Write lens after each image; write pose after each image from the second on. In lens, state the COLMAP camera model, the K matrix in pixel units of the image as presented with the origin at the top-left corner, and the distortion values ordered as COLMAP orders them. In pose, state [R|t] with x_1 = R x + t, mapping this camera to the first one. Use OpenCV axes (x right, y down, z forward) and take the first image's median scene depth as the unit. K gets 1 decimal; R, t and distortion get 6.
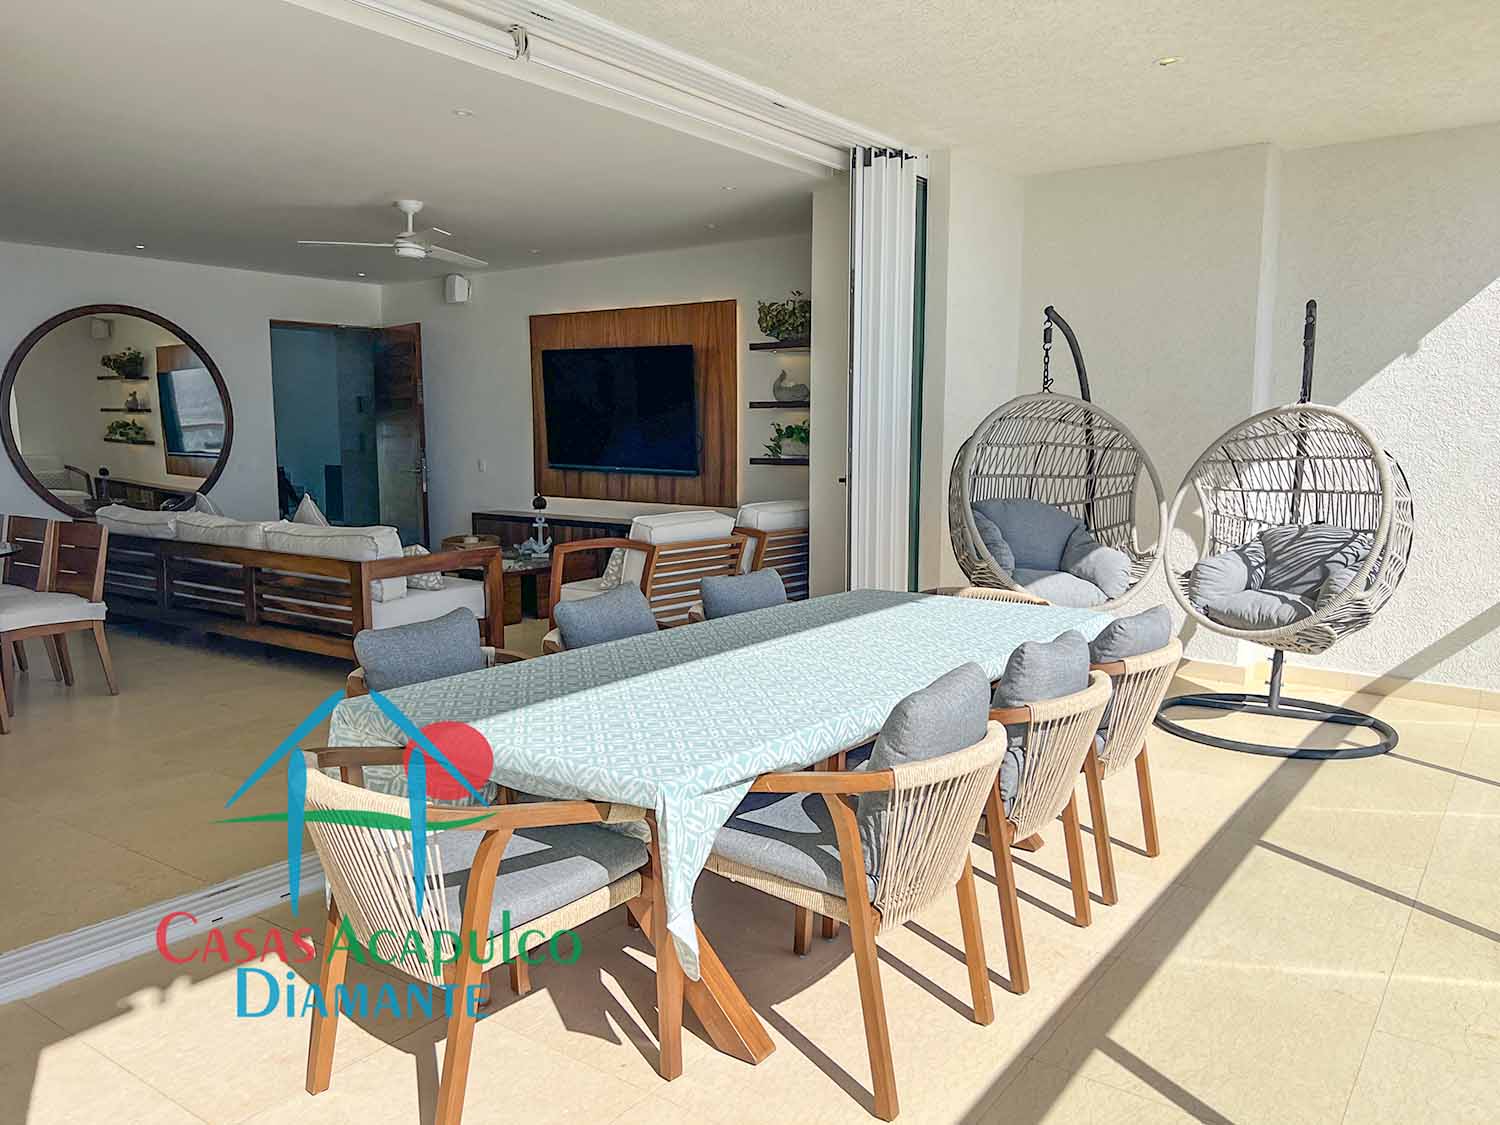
lens RADIAL K [[1120.7, 0, 765.5], [0, 1120.7, 578.7], [0, 0, 1]] dist [0.038019, -0.051158]
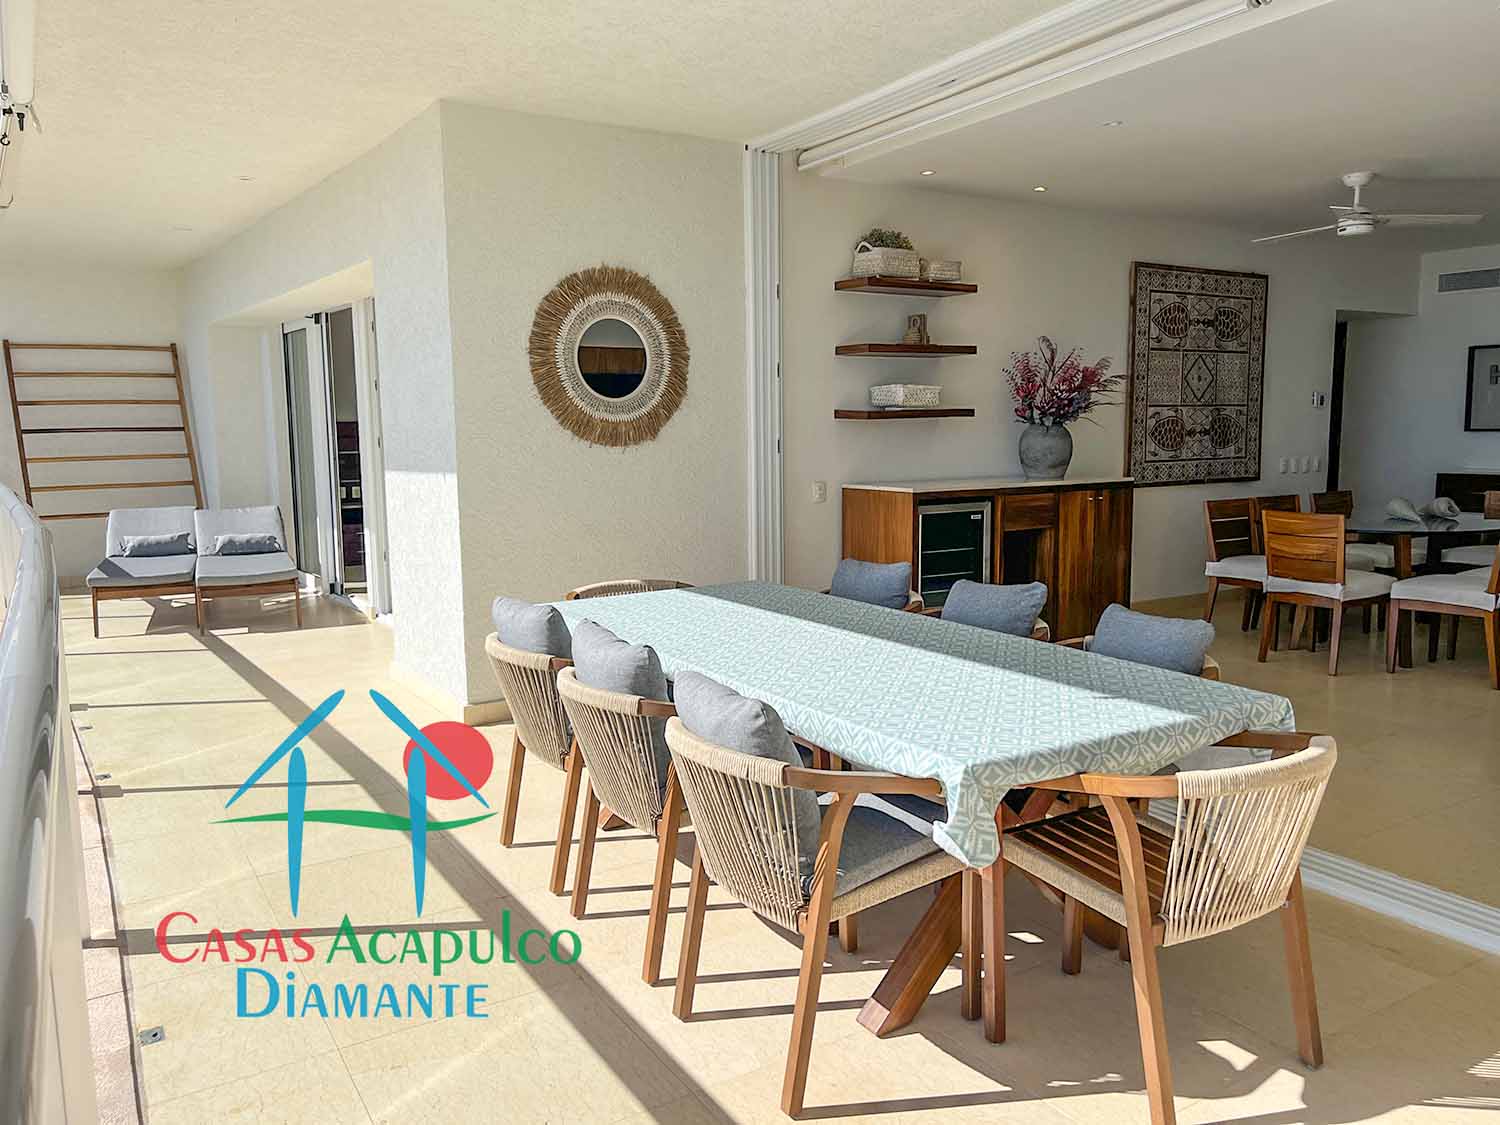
lens RADIAL K [[1120.7, 0, 760.4], [0, 1120.7, 556.3], [0, 0, 1]] dist [0.038019, -0.051158]
pose [[-0.385894, 0.110835, -0.915861, 0.478099], [-0.118840, 0.978513, 0.168489, -0.085733], [0.914857, 0.173860, -0.364430, 0.623303]]
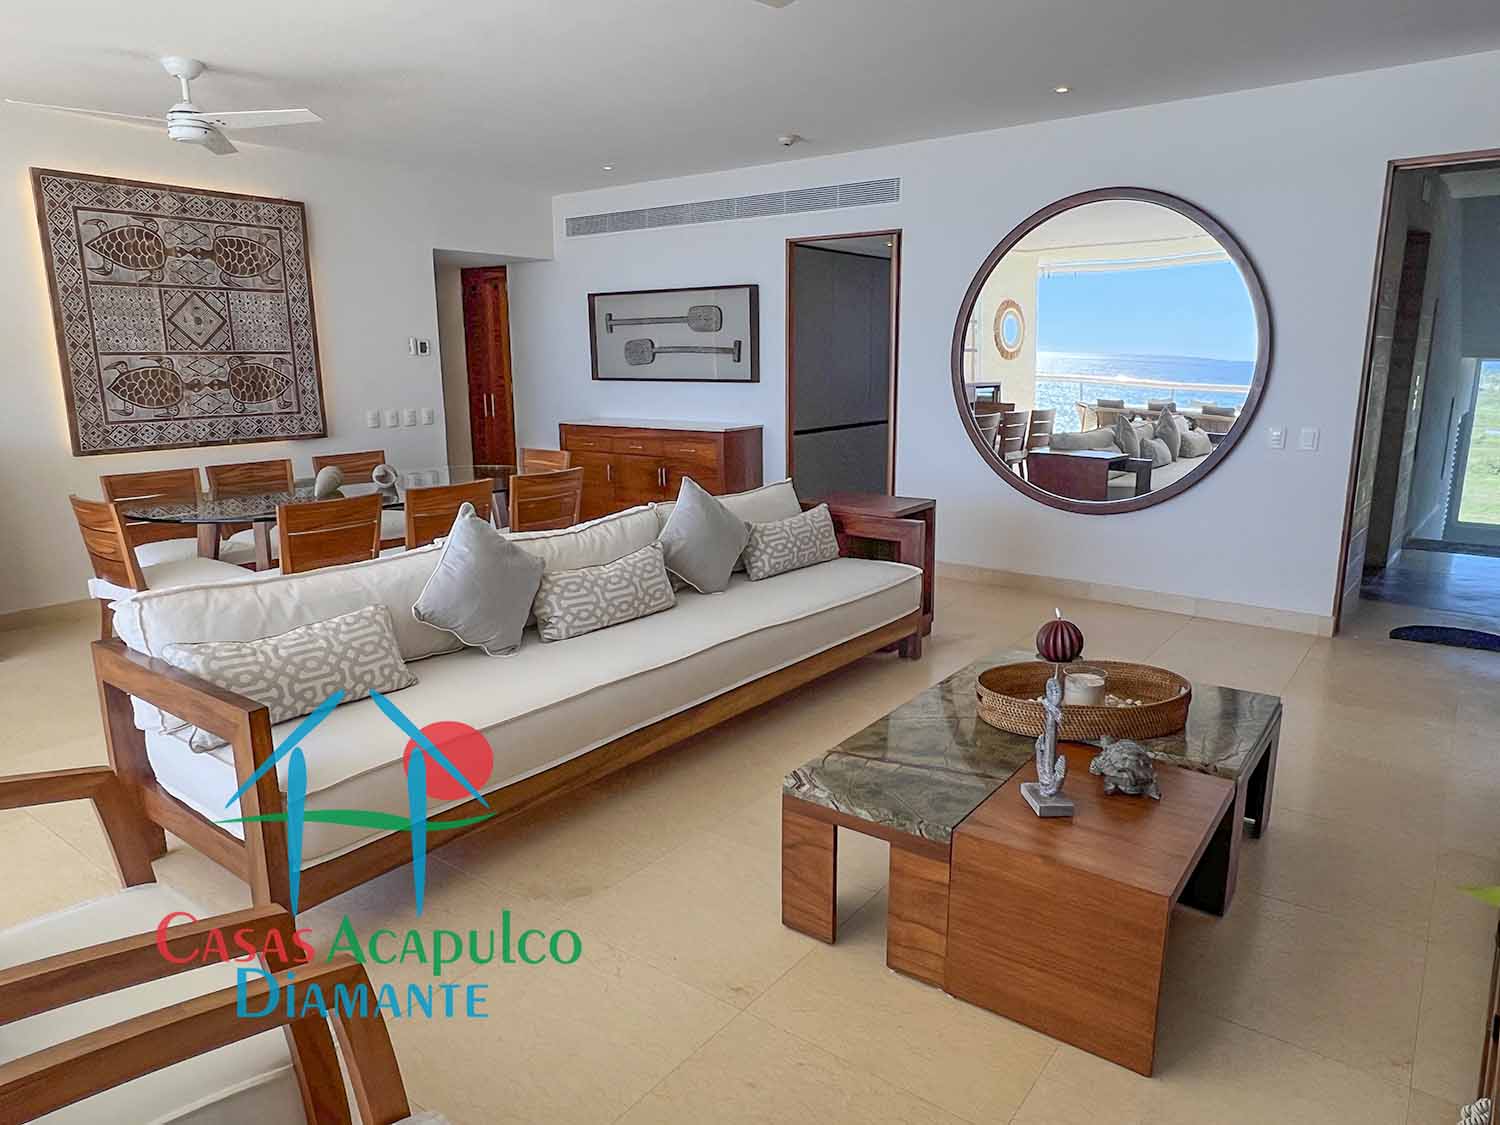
lens RADIAL K [[951.8, 0, 755.0], [0, 951.8, 559.7], [0, 0, 1]] dist [0.001036, -0.003037]
pose [[-0.019964, 0.206861, -0.978167, 0.062915], [-0.131004, 0.969385, 0.207678, -0.157528], [0.991181, 0.132290, 0.007747, 1.086251]]
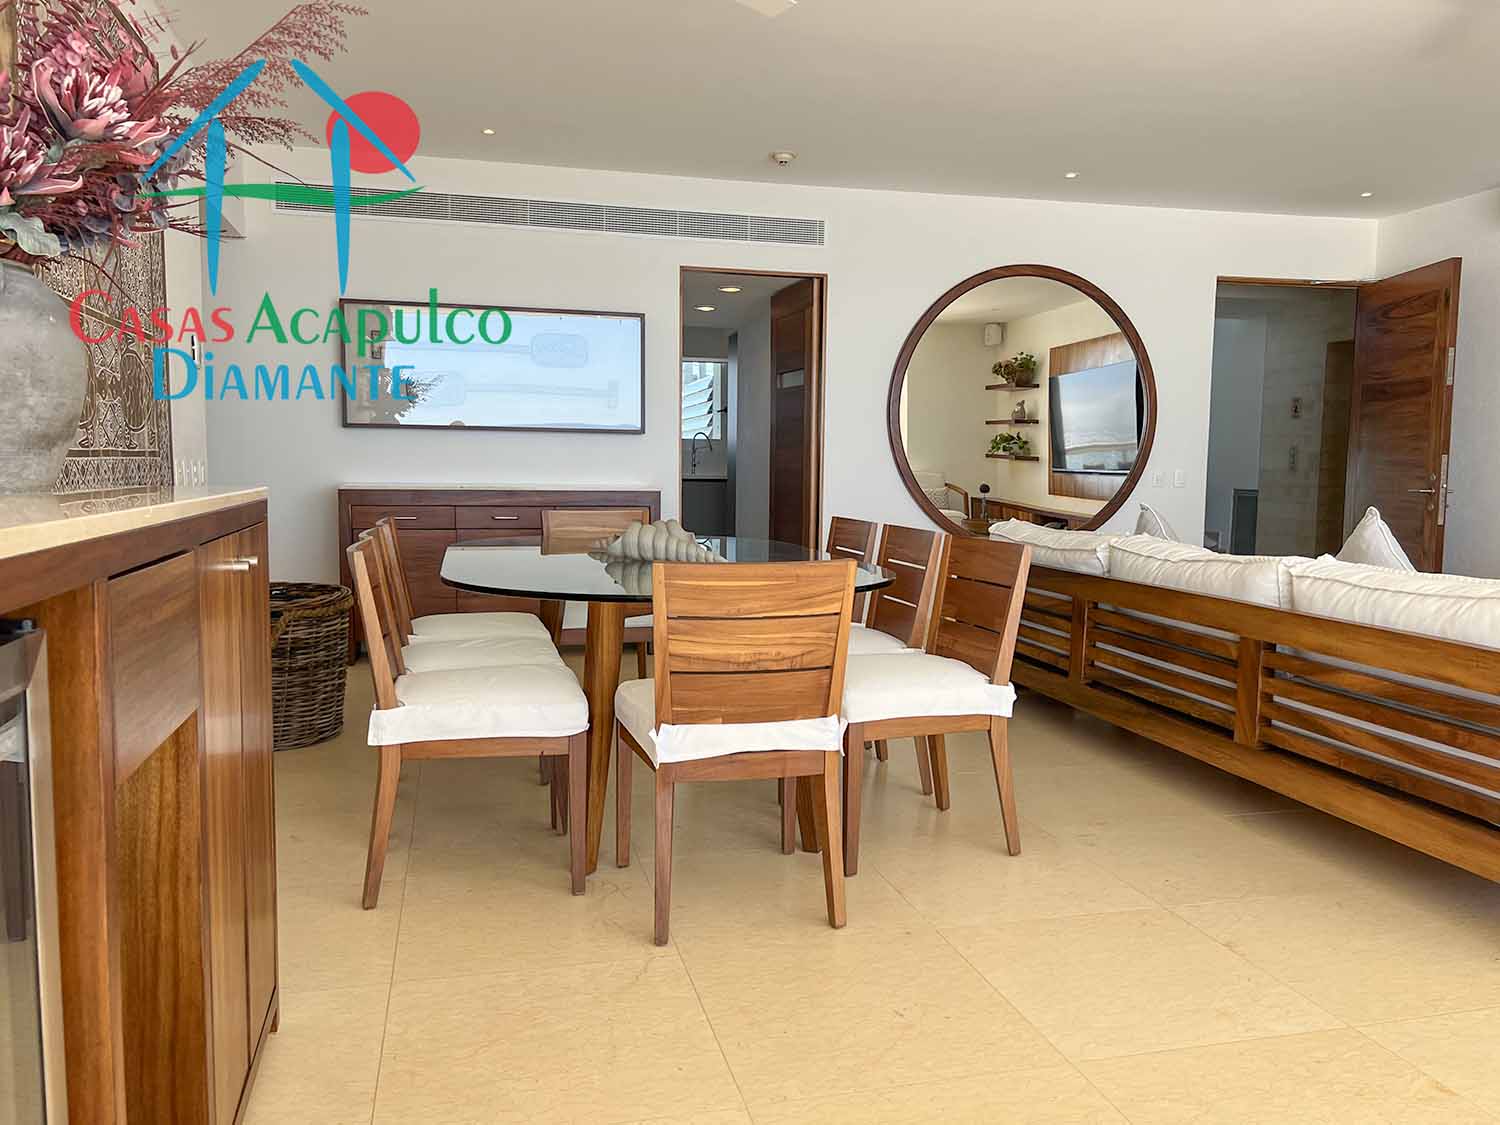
lens RADIAL K [[1120.7, 0, 754.4], [0, 1120.7, 557.3], [0, 0, 1]] dist [0.038019, -0.051158]
pose [[0.754703, 0.061141, -0.653211, -0.265153], [-0.096416, 0.995174, -0.018248, -0.015276], [0.648943, 0.076752, 0.756956, 0.404839]]
